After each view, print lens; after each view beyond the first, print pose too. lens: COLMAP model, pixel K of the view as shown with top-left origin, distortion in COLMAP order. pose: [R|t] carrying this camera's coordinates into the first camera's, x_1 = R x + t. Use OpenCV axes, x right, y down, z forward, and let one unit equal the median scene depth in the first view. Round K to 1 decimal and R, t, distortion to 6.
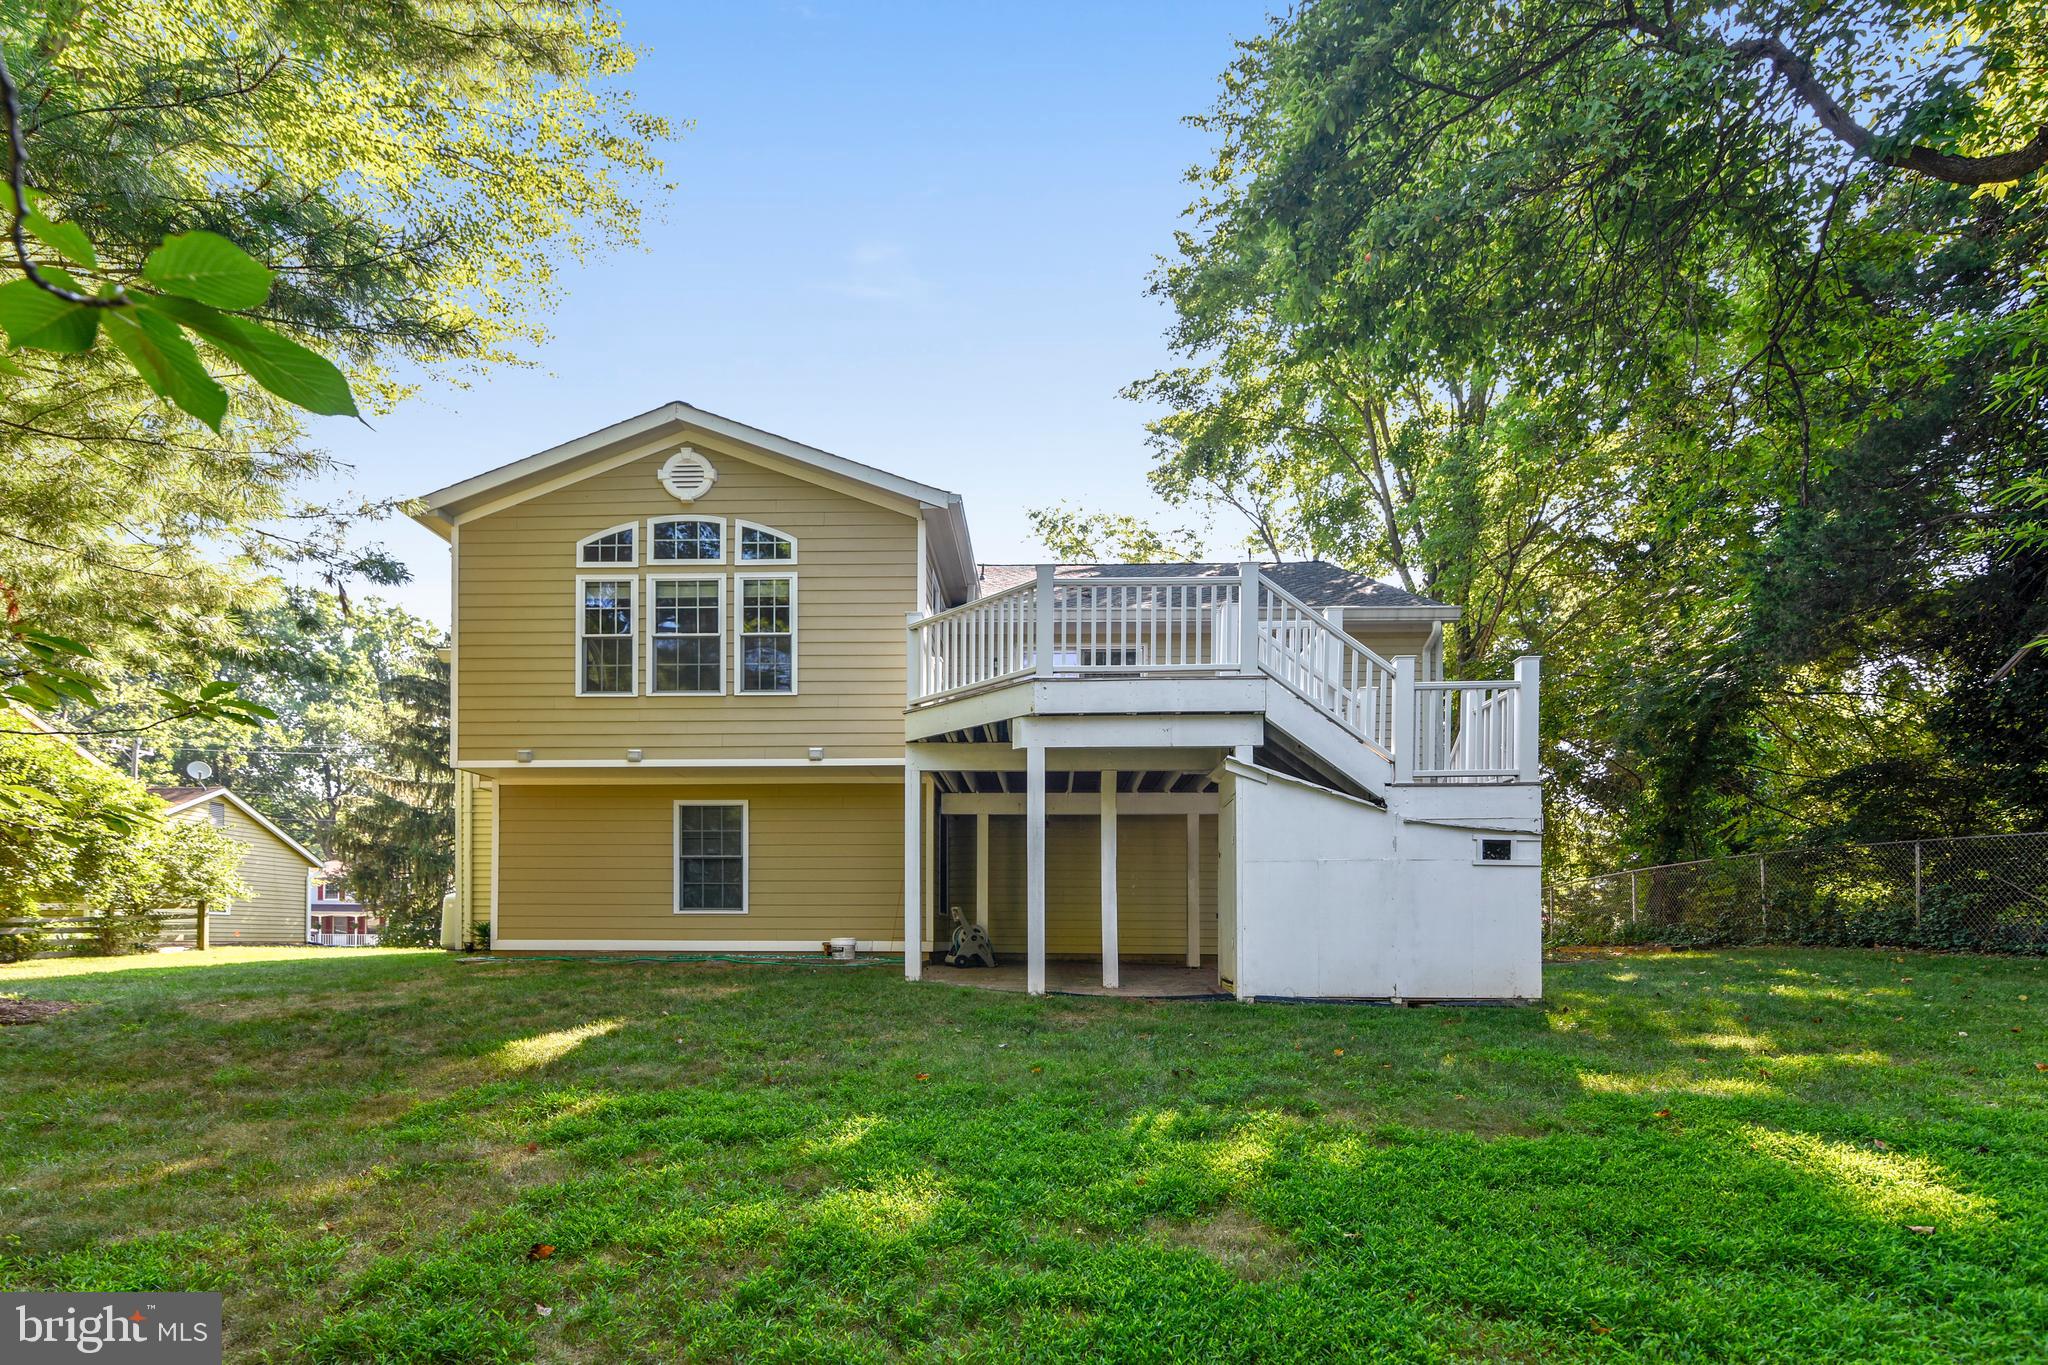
lens RADIAL K [[961.6, 0, 1019.8], [0, 961.6, 847.7], [0, 0, 1]] dist [-0.001268, -0.000058]
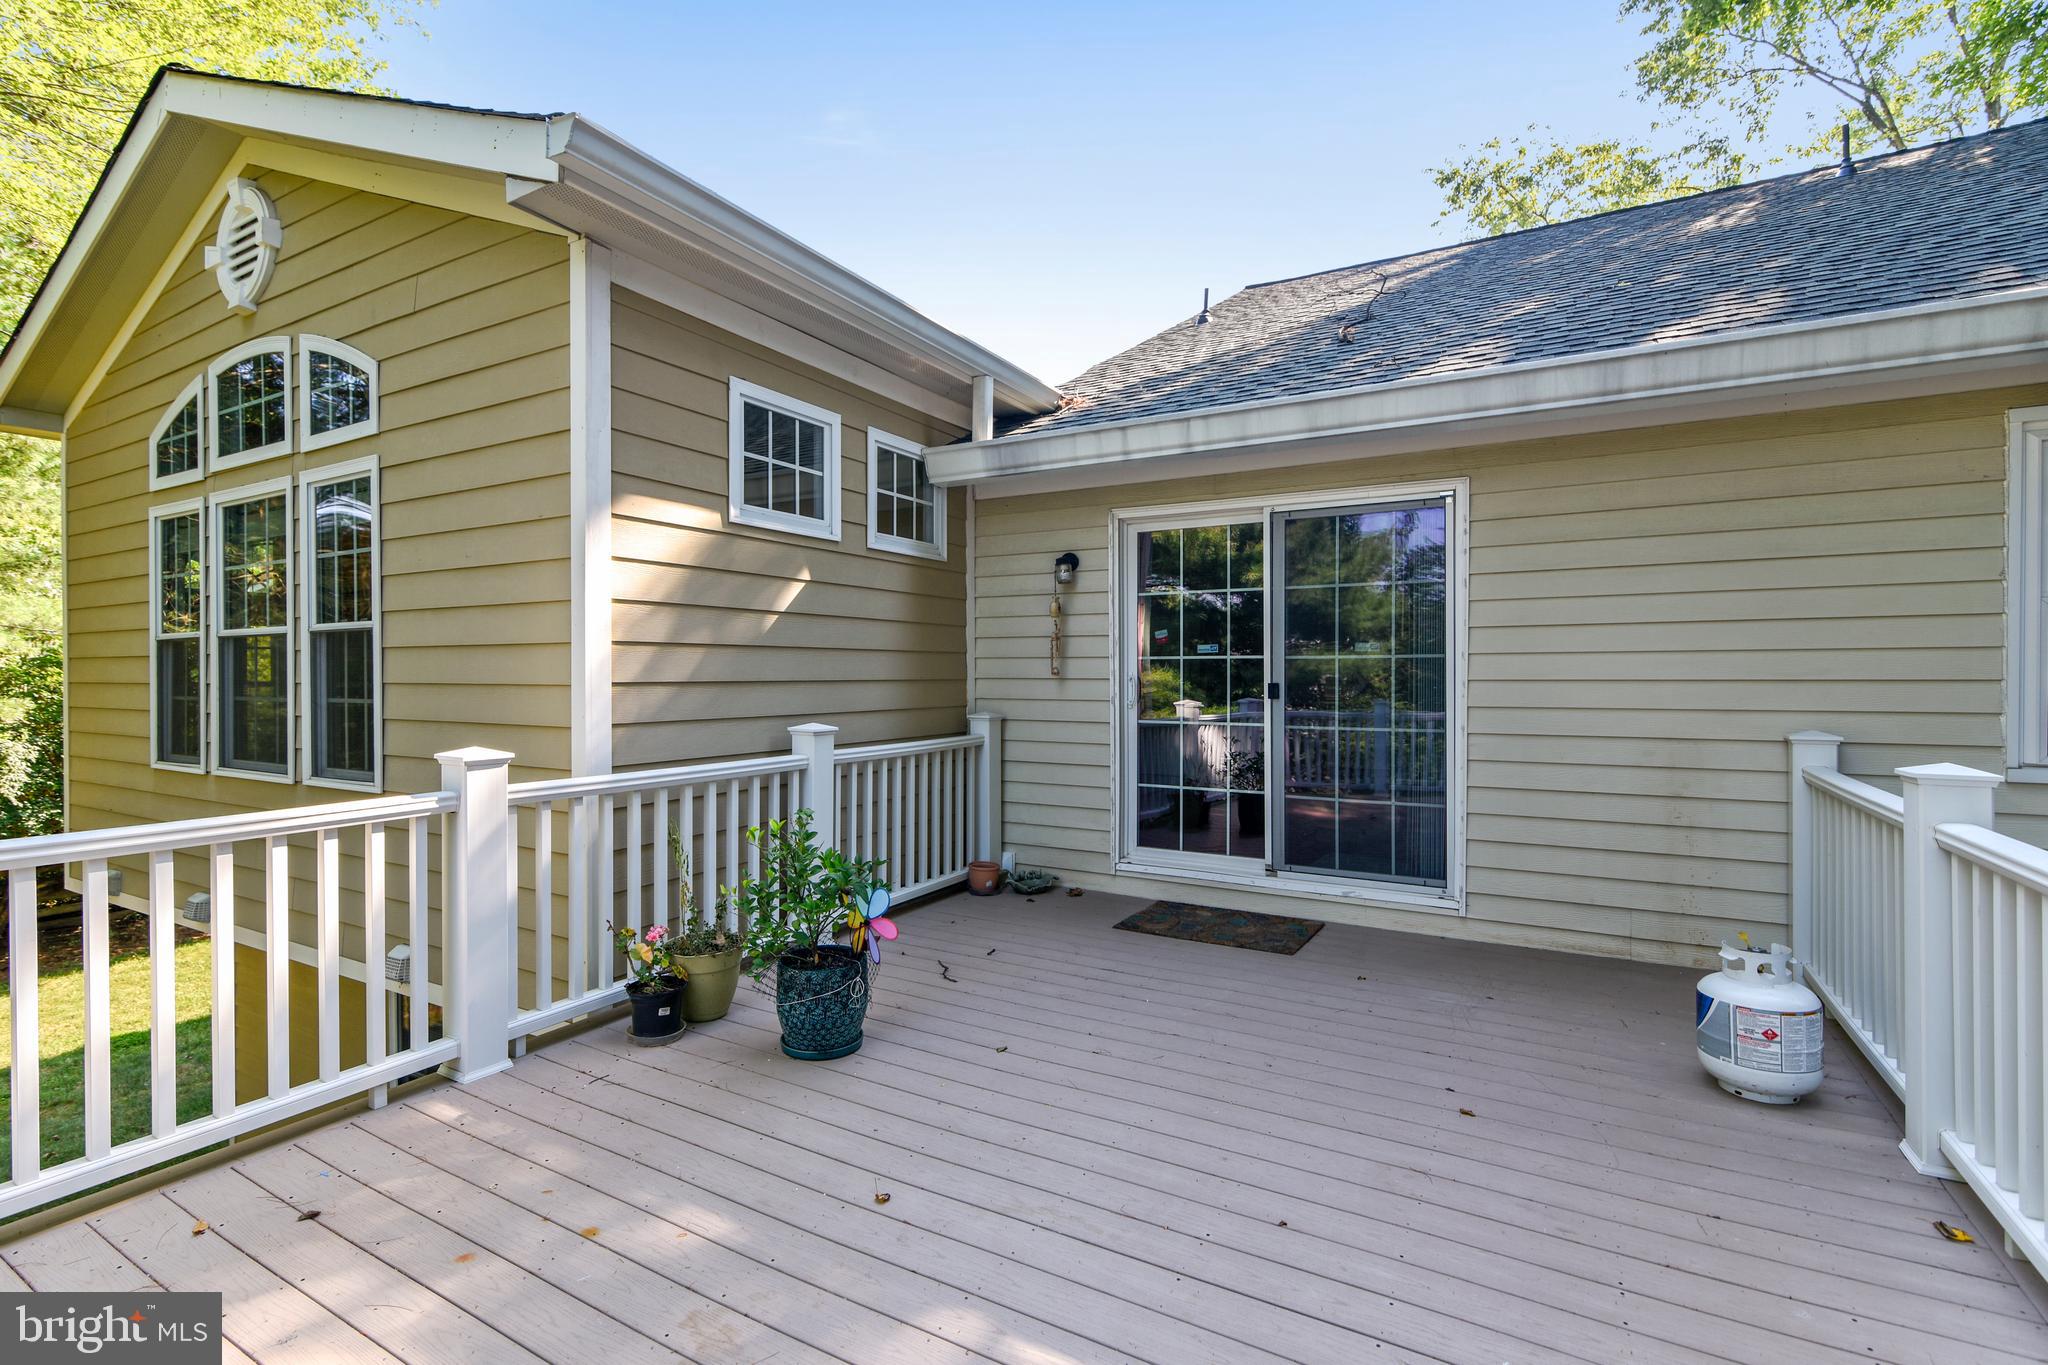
lens RADIAL K [[941.9, 0, 1024.0], [0, 941.9, 682.5], [0, 0, 1]] dist [0.000337, 0.000067]
pose [[0.894525, -0.005361, -0.446986, 0.158152], [0.052040, 0.994378, 0.092218, -0.215522], [0.443978, -0.105753, 0.889775, 0.764165]]
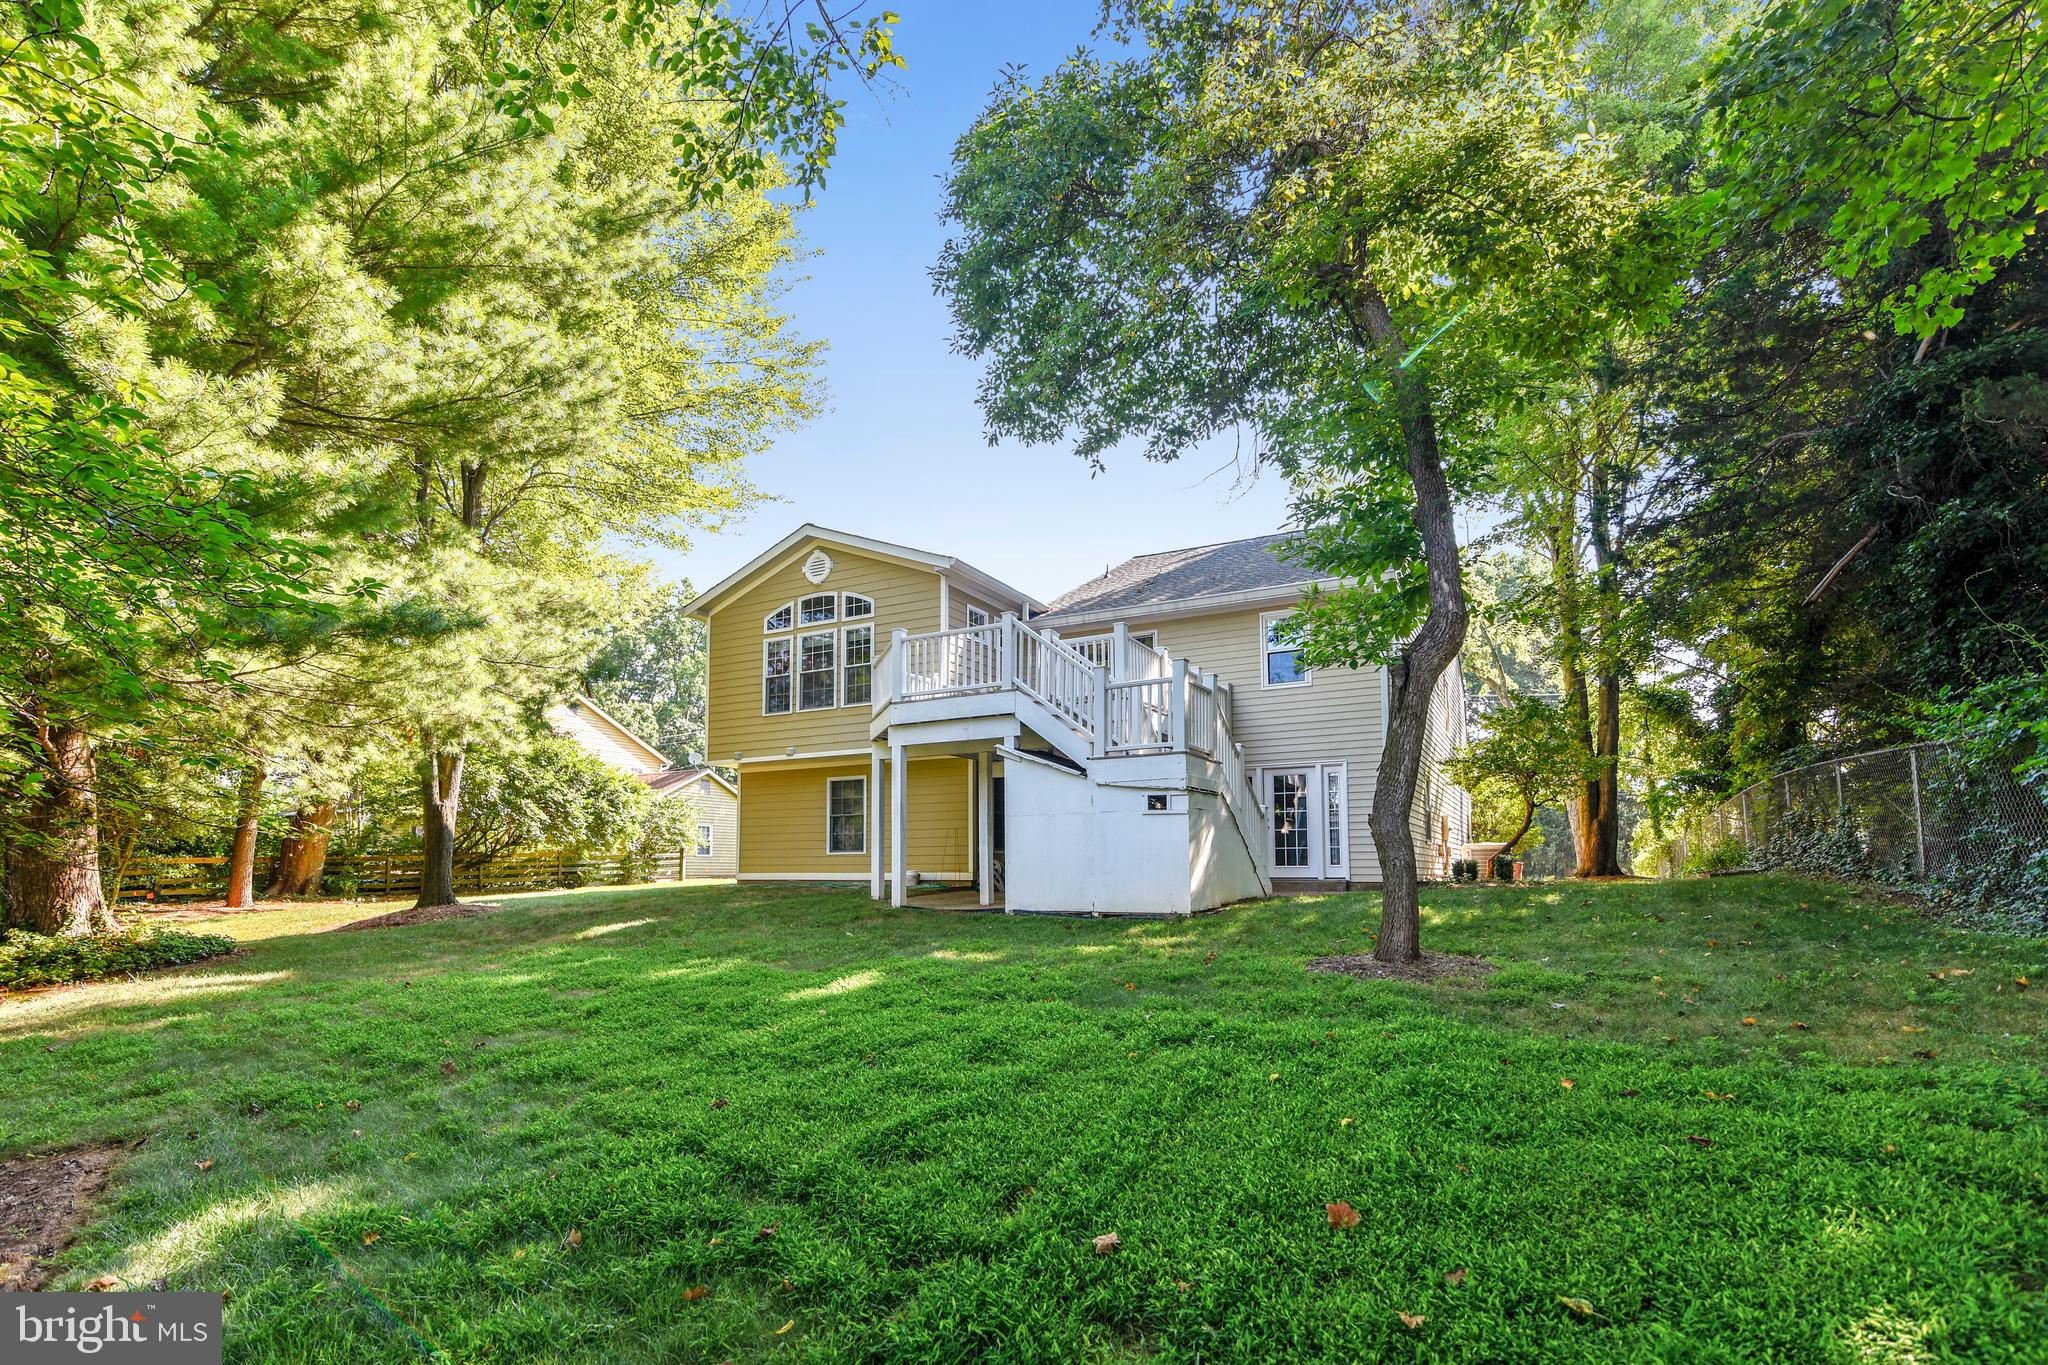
lens RADIAL K [[941.9, 0, 1024.0], [0, 941.9, 682.5], [0, 0, 1]] dist [0.000337, 0.000067]
pose [[0.894130, -0.095457, -0.437514, 0.600263], [0.051071, 0.992378, -0.112146, -0.017126], [0.444885, 0.077929, 0.892191, -0.190321]]
